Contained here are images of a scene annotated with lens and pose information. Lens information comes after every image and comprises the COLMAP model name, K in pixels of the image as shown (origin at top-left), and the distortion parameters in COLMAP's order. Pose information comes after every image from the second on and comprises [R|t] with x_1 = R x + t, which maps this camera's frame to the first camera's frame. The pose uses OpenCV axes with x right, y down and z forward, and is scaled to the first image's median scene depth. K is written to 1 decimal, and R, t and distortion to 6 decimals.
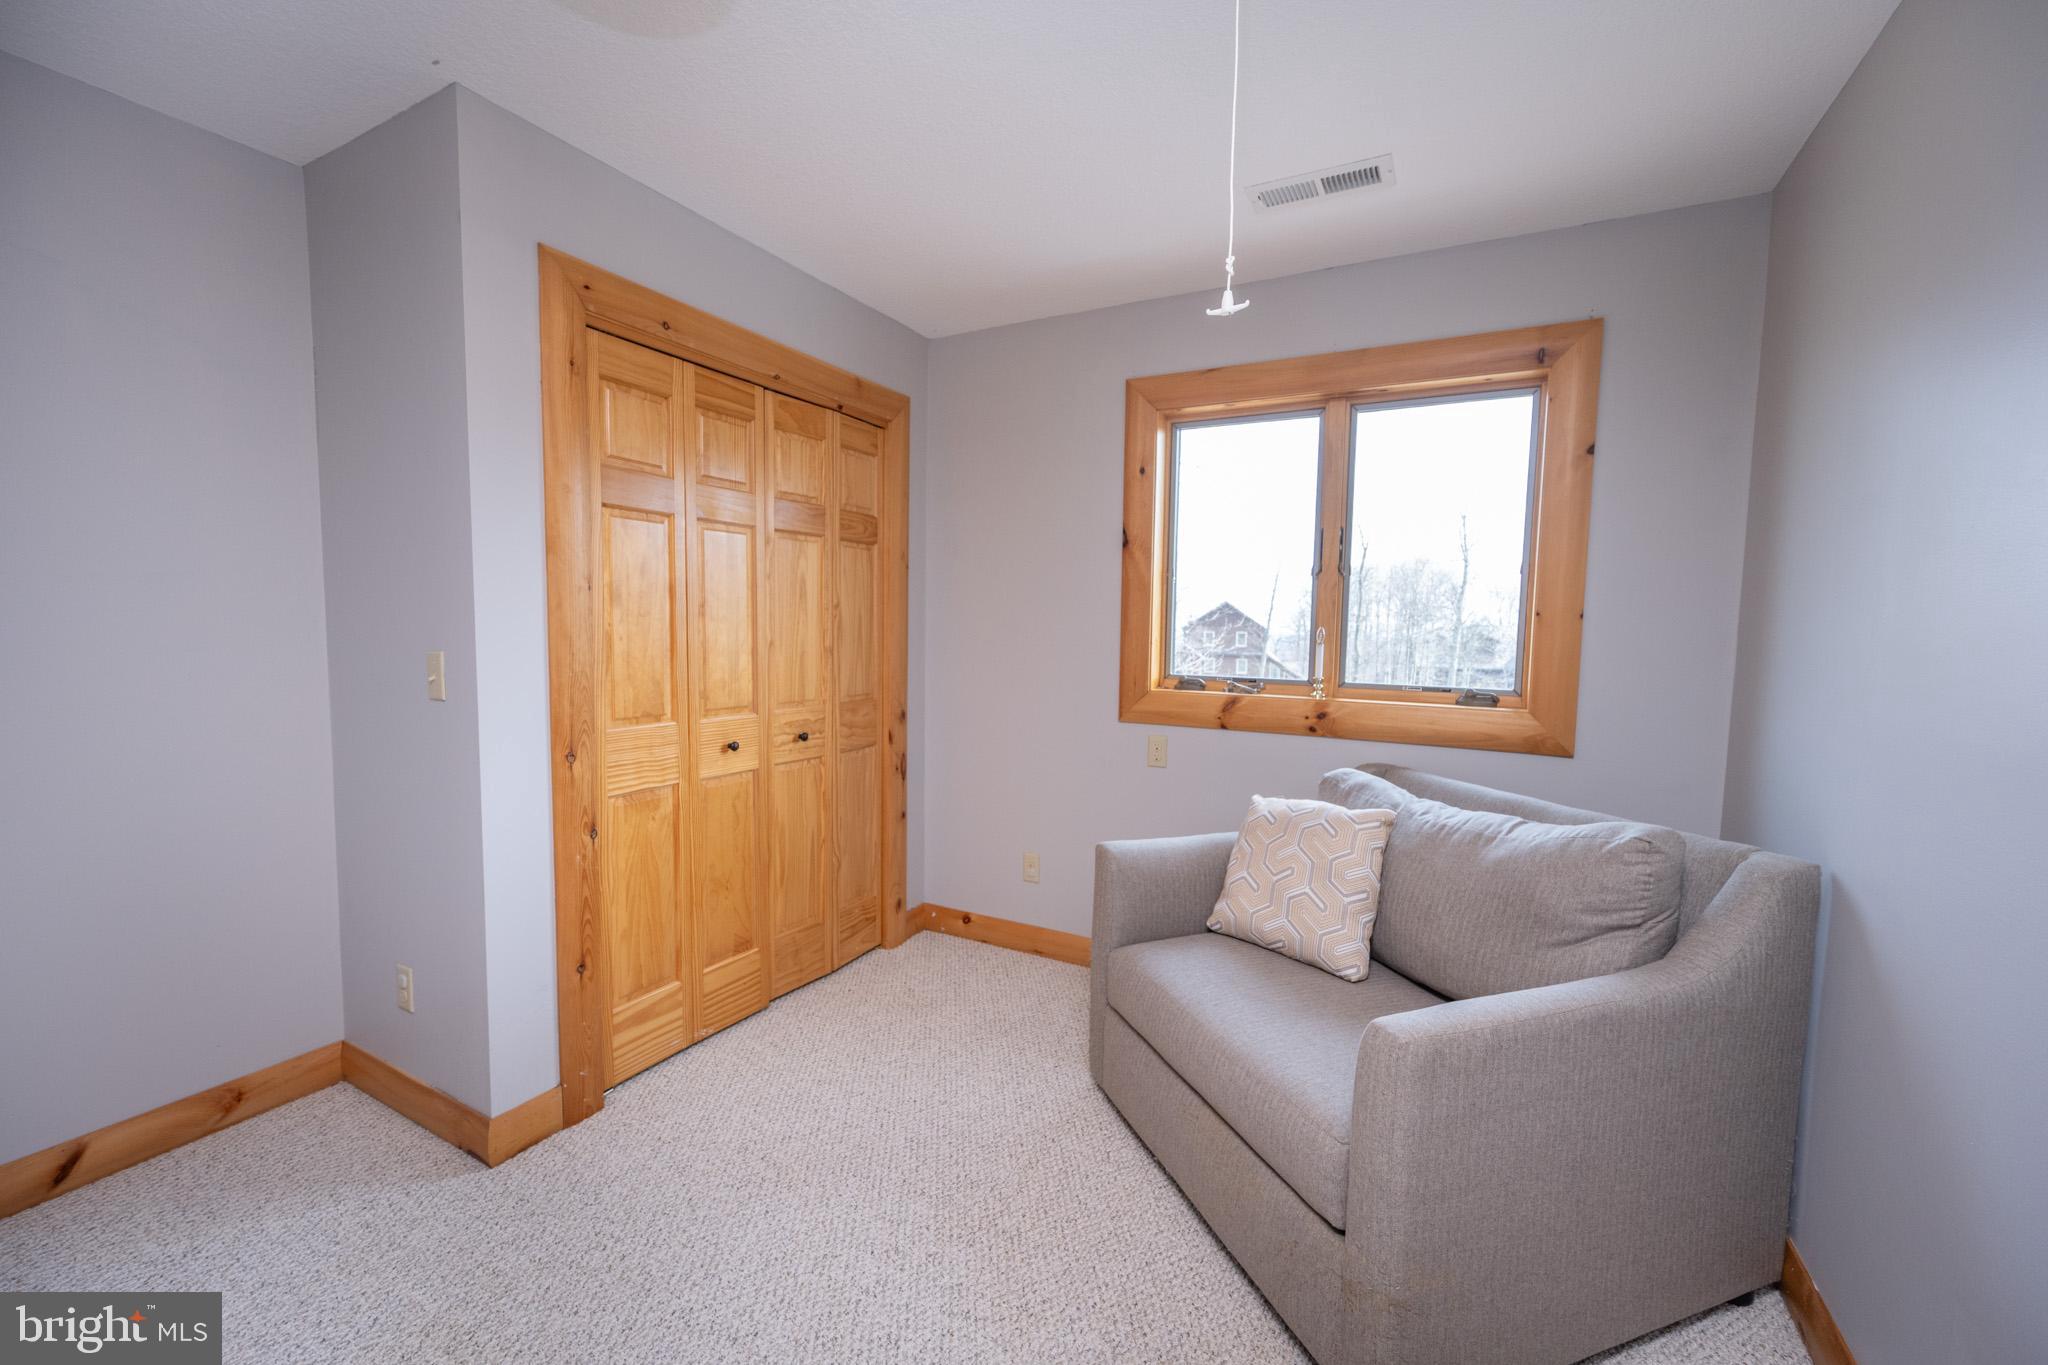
lens RADIAL K [[816.1, 0, 1013.2], [0, 816.1, 683.3], [0, 0, 1]] dist [-0.000663, 0.000497]
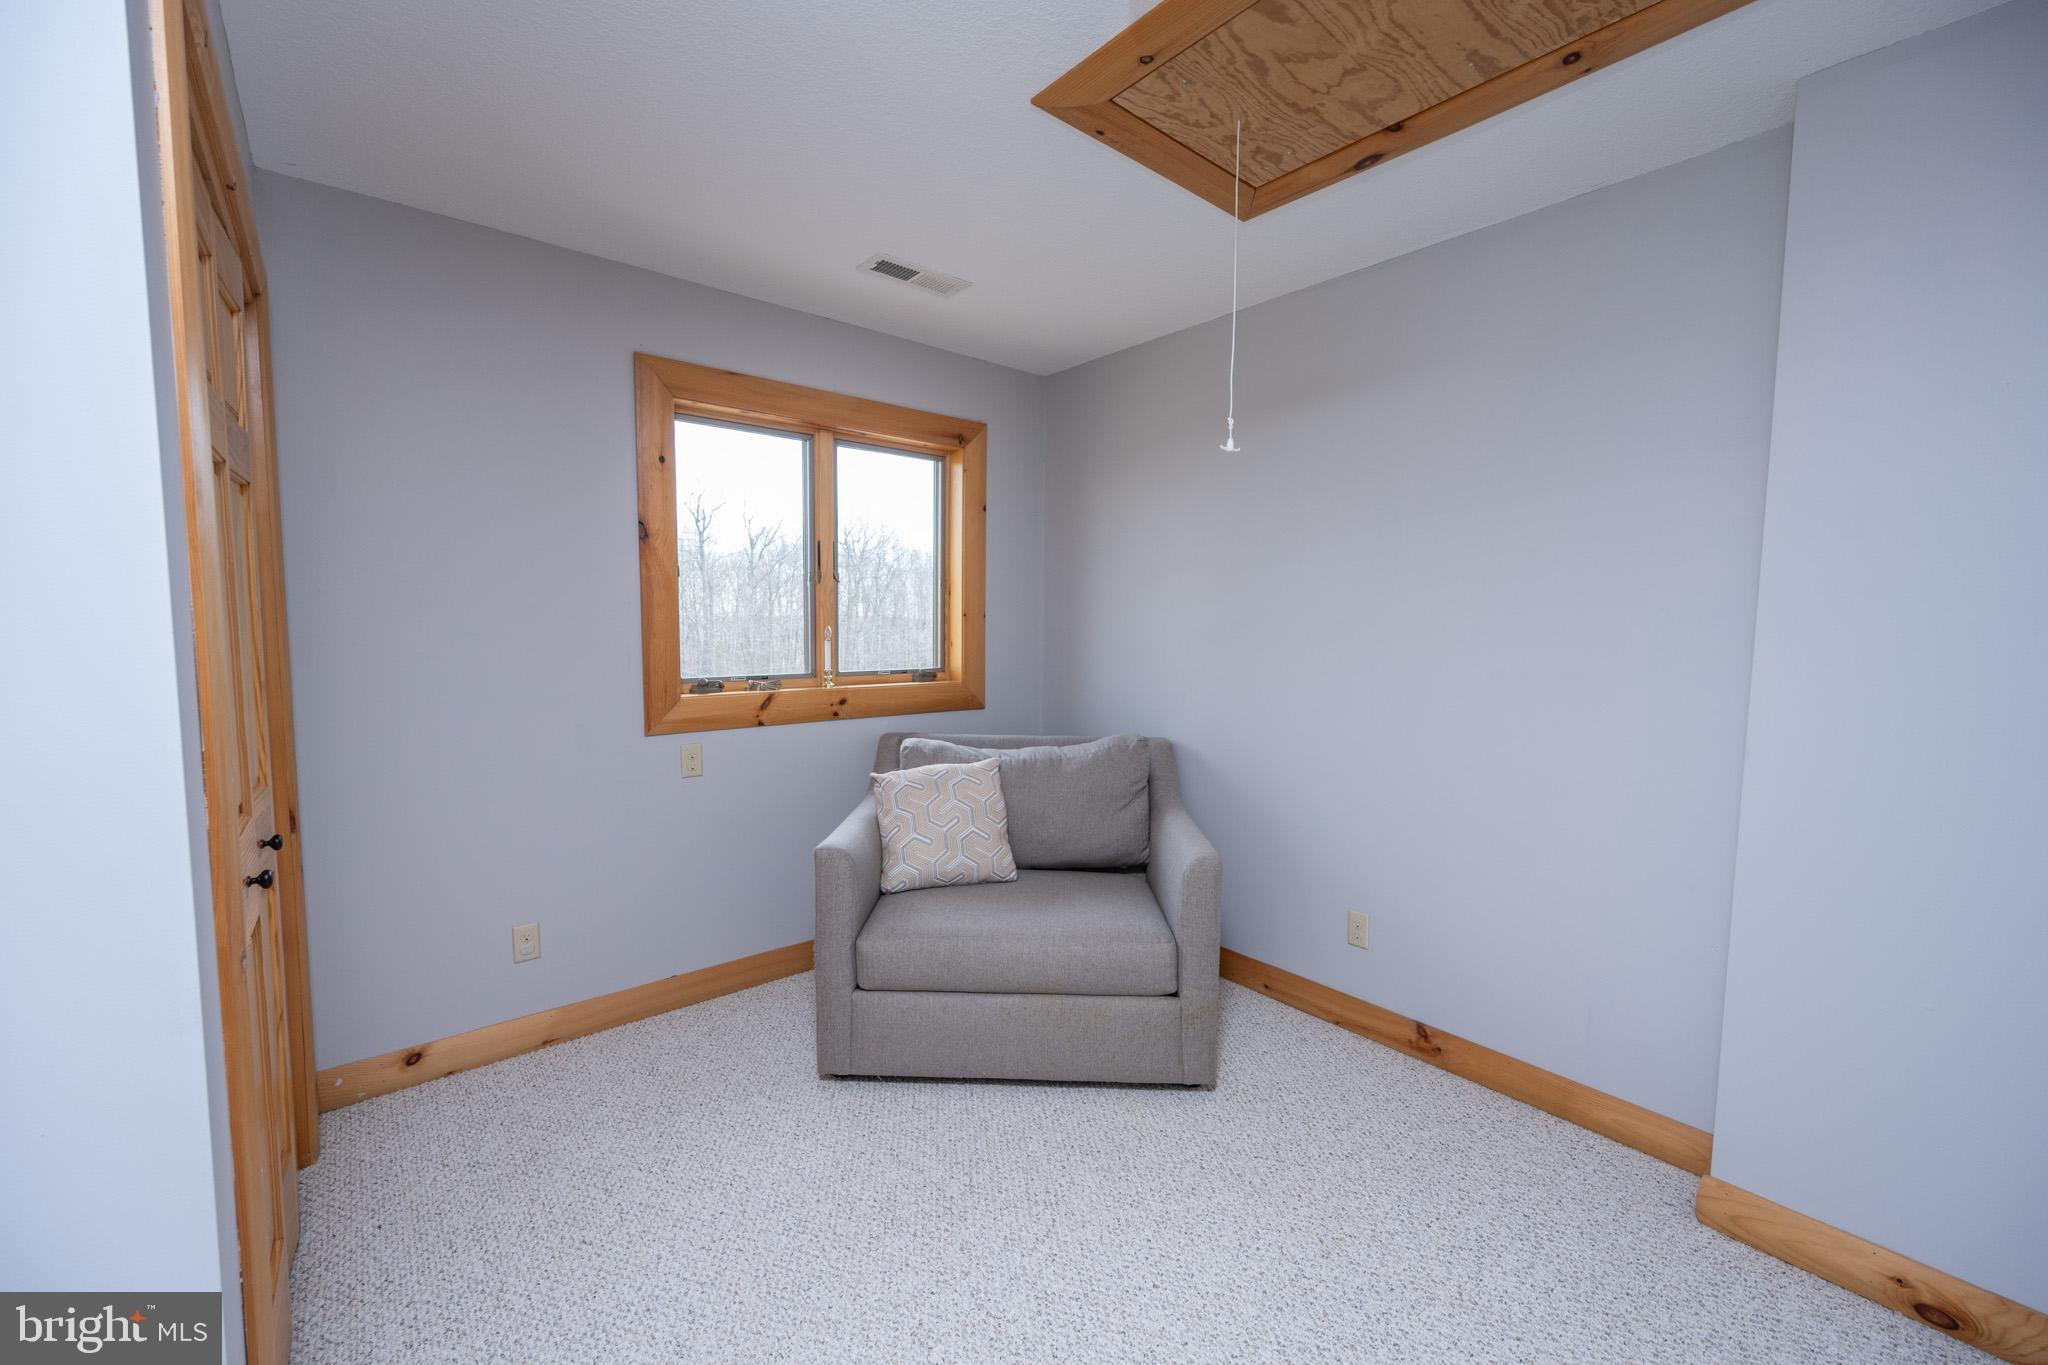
lens RADIAL K [[816.1, 0, 1014.1], [0, 816.1, 673.2], [0, 0, 1]] dist [-0.000663, 0.000497]
pose [[0.374653, -0.077268, 0.923940, -0.601600], [0.068461, 0.996106, 0.055543, -0.048368], [-0.924634, 0.042445, 0.378484, 0.318904]]
